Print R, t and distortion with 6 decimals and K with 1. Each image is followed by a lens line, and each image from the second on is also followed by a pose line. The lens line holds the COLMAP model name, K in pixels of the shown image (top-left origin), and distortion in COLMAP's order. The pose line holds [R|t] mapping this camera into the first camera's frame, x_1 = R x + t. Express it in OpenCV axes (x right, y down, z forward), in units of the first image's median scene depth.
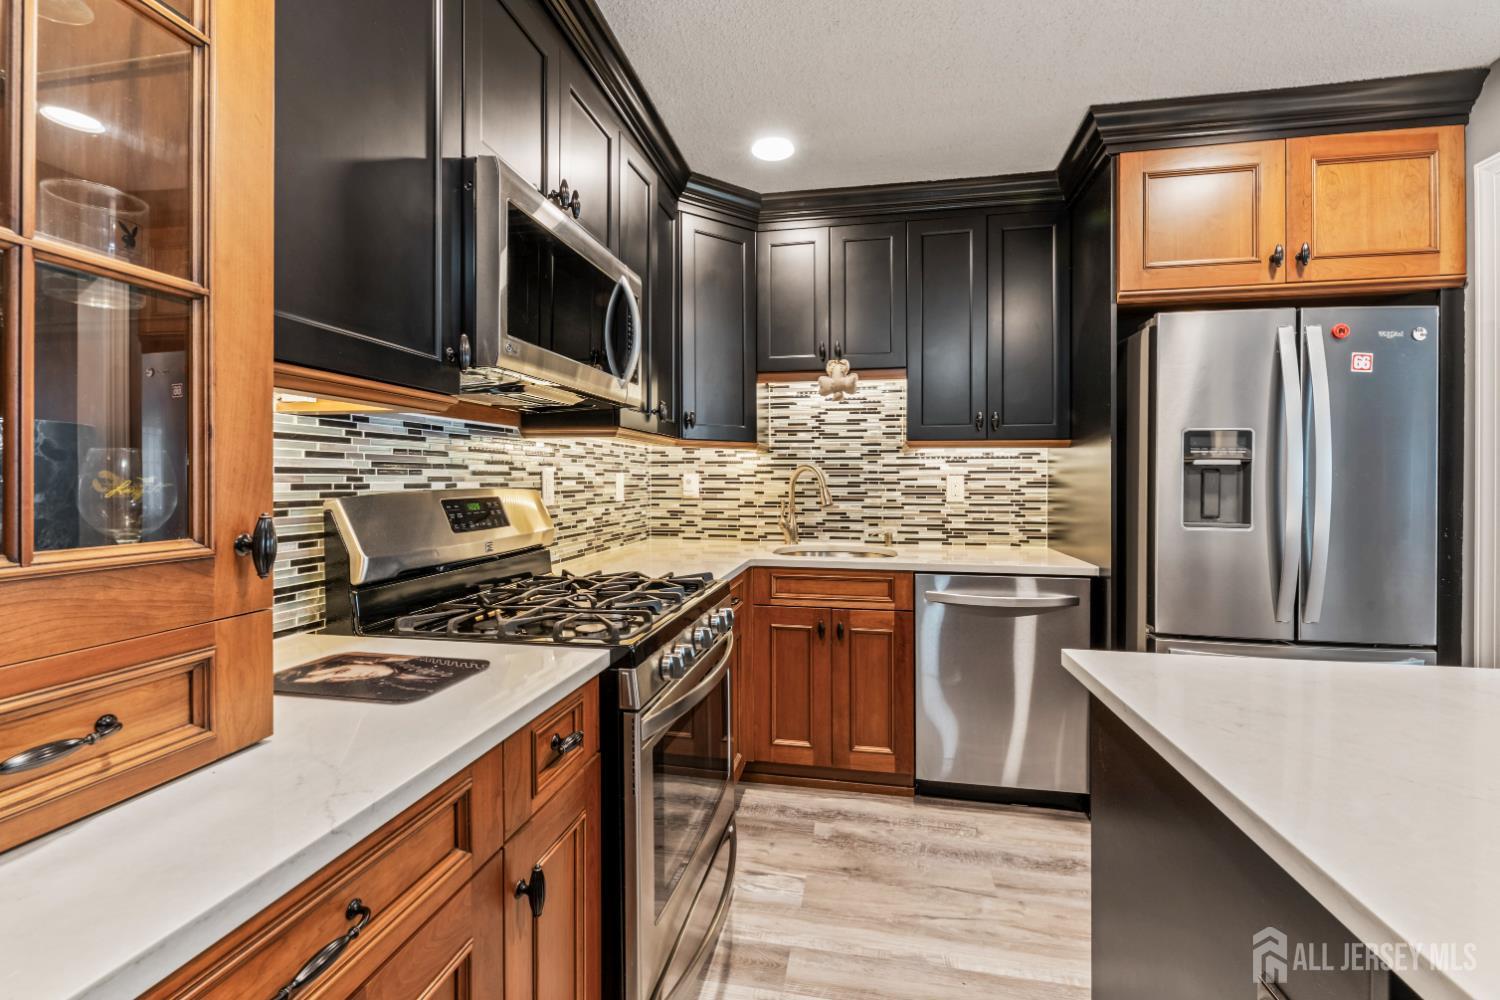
lens RADIAL K [[649.6, 0, 748.4], [0, 649.6, 478.3], [0, 0, 1]] dist [-0.000088, -0.000011]
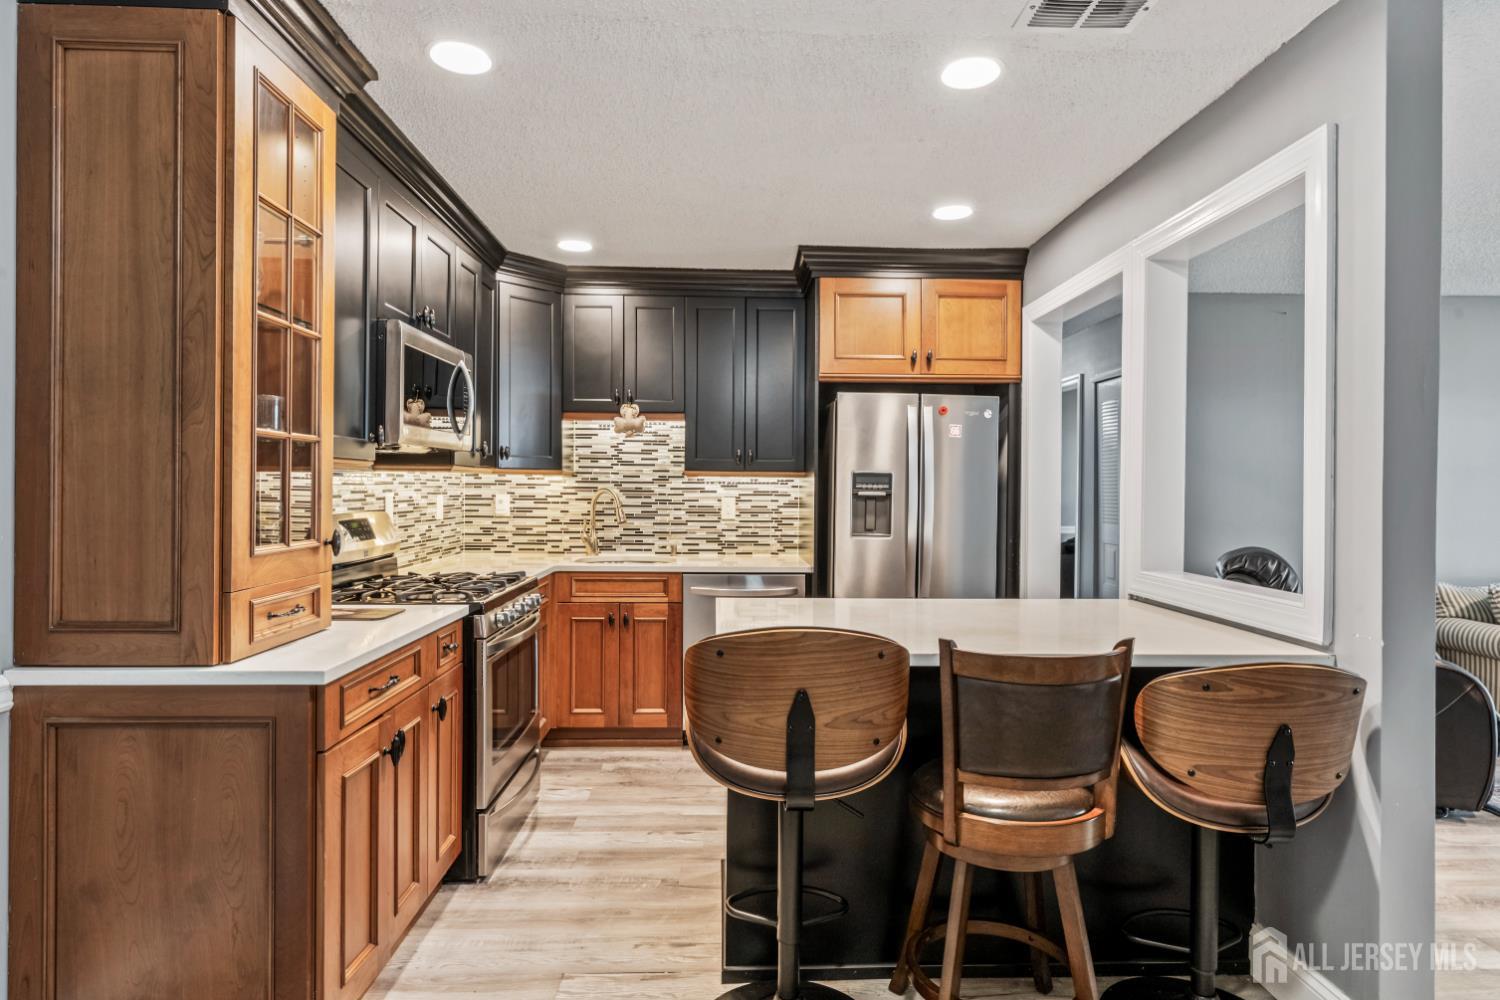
lens RADIAL K [[818.2, 0, 752.0], [0, 818.2, 482.3], [0, 0, 1]] dist [0.002485, -0.000329]
pose [[0.974189, 0.007555, 0.225607, 0.014499], [-0.006512, 0.999964, -0.005370, -0.027841], [-0.225640, 0.003762, 0.974204, -0.565928]]
